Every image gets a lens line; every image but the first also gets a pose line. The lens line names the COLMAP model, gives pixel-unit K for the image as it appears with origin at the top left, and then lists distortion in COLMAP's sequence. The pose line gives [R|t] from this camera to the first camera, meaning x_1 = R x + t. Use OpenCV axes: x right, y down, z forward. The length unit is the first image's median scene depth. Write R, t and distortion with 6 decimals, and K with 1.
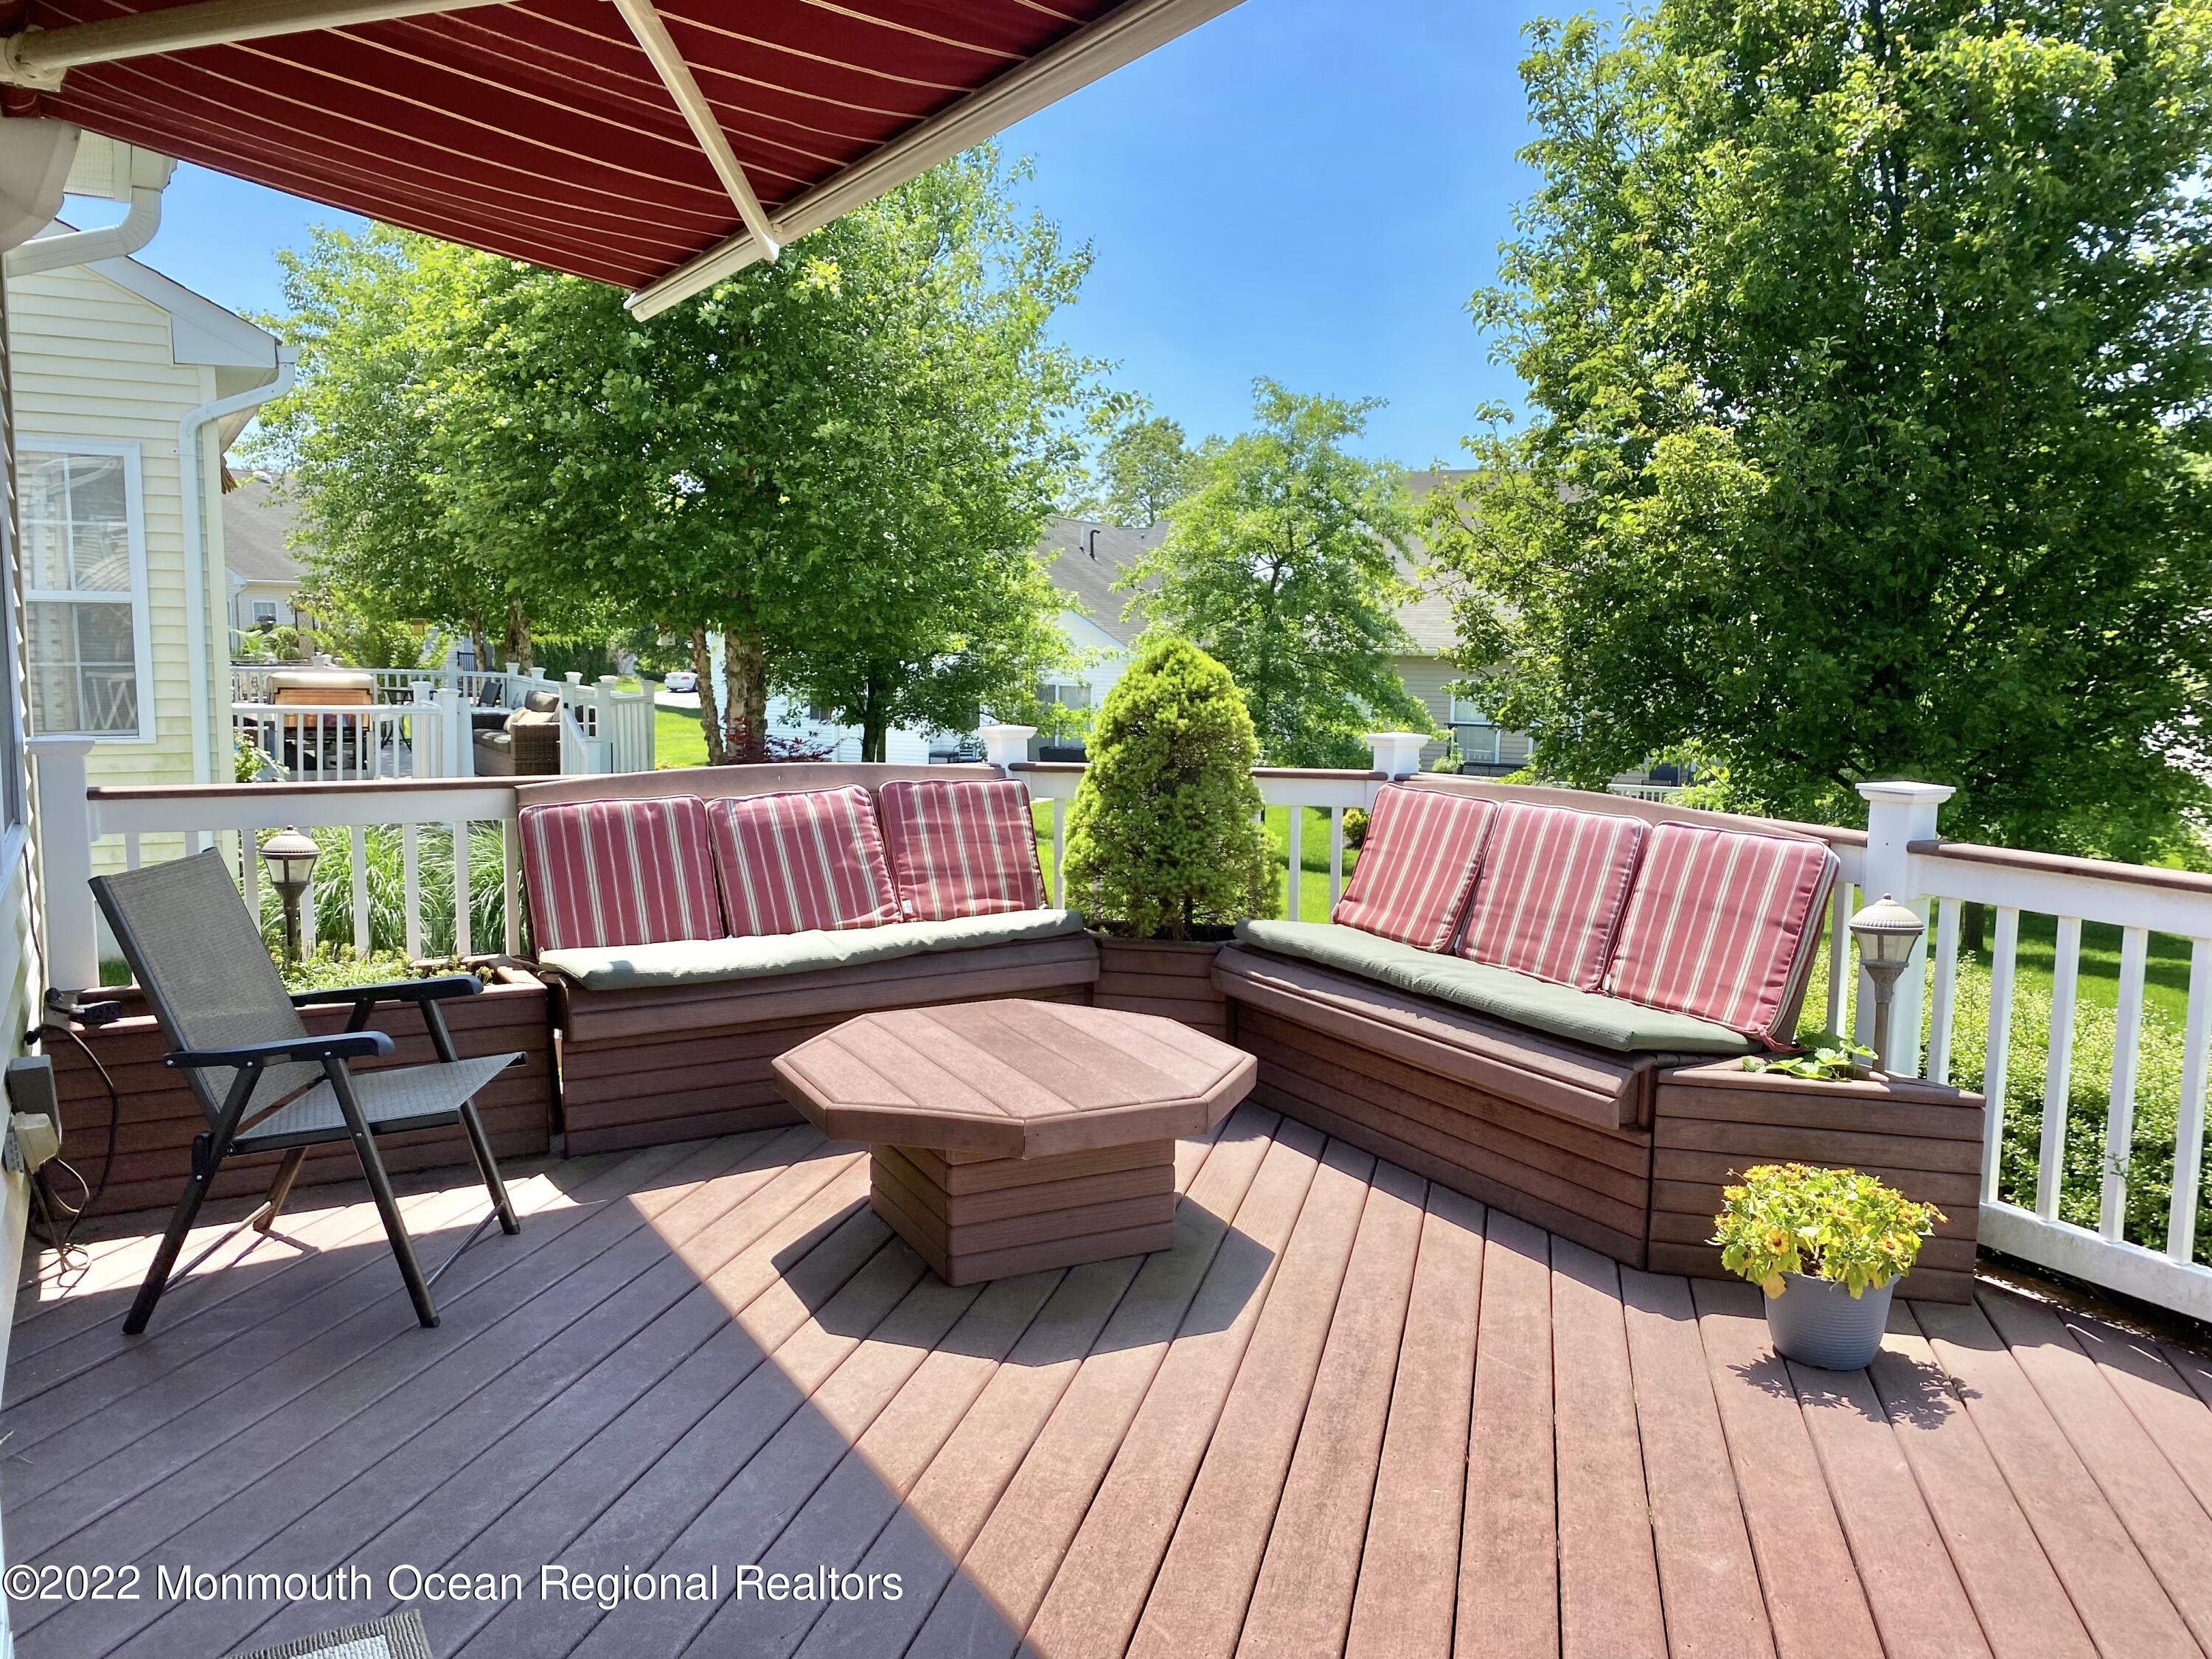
lens RADIAL K [[1678.4, 0, 1103.5], [0, 1678.4, 828.0], [0, 0, 1]] dist [0.033312, -0.029527]
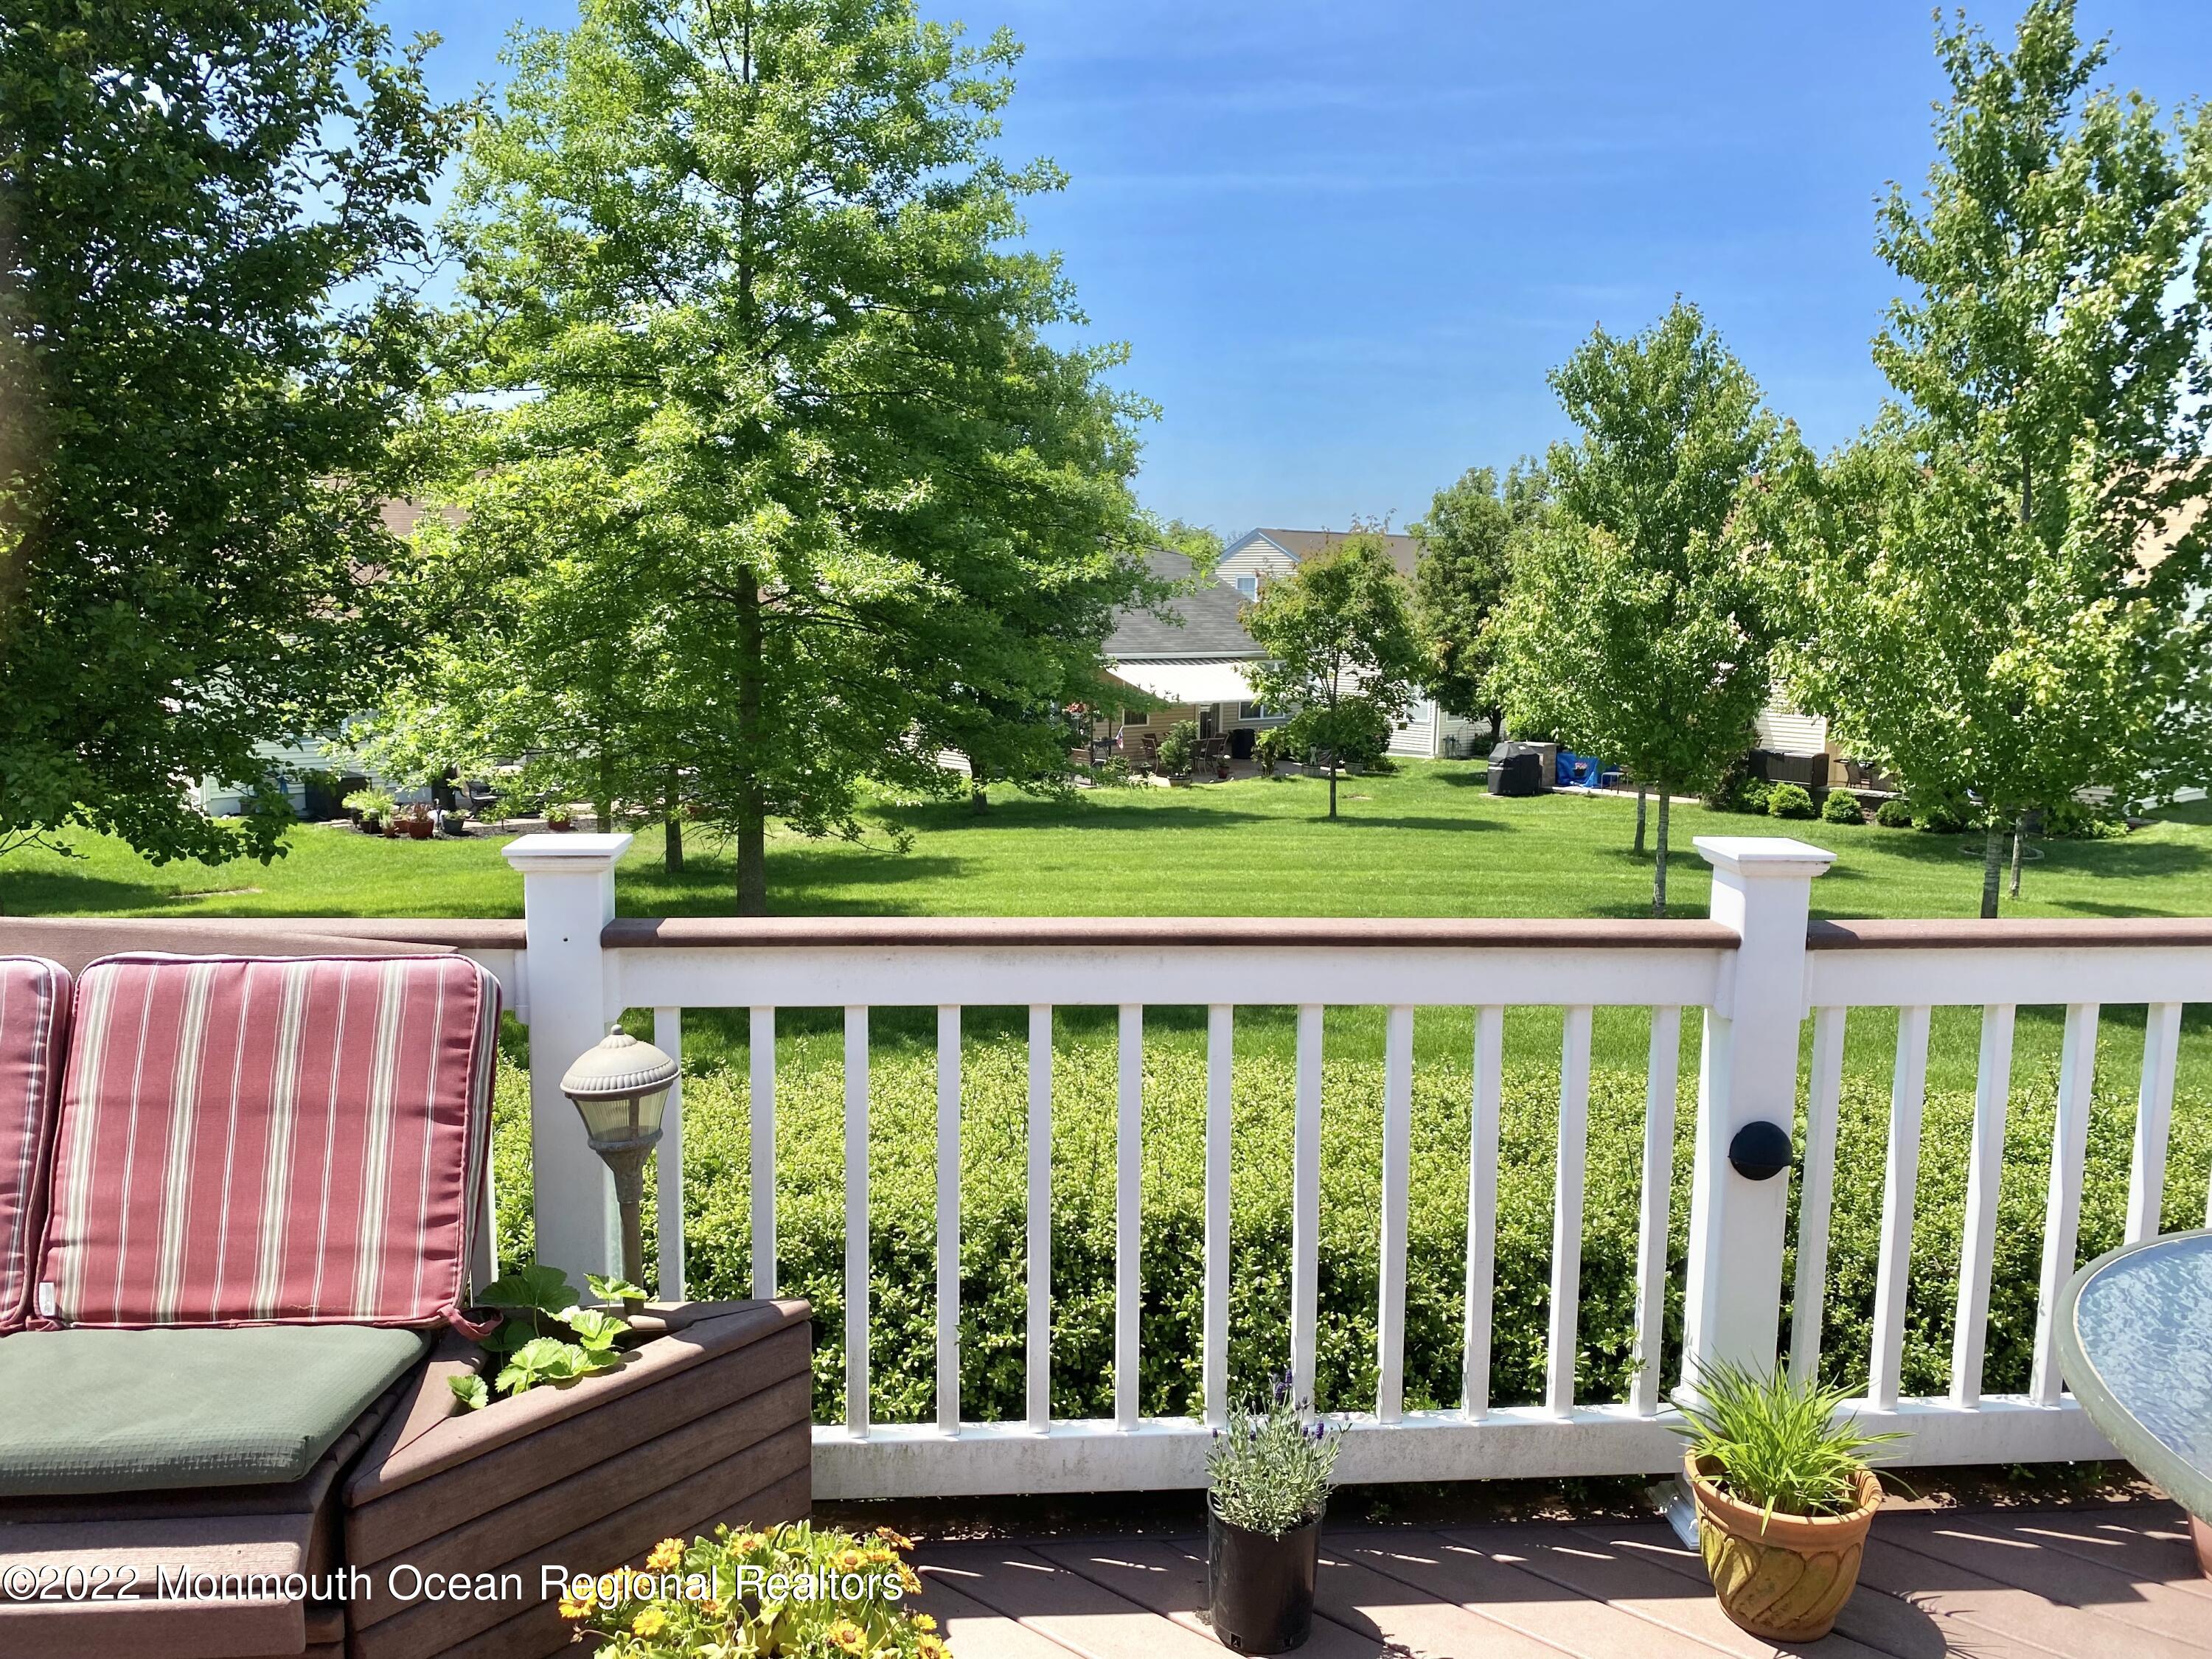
lens RADIAL K [[1678.4, 0, 1094.5], [0, 1678.4, 824.1], [0, 0, 1]] dist [0.033312, -0.029527]
pose [[0.430720, -0.128994, 0.893219, 0.004994], [0.101278, 0.990389, 0.094190, -0.068875], [-0.896785, 0.049894, 0.439645, 0.543667]]
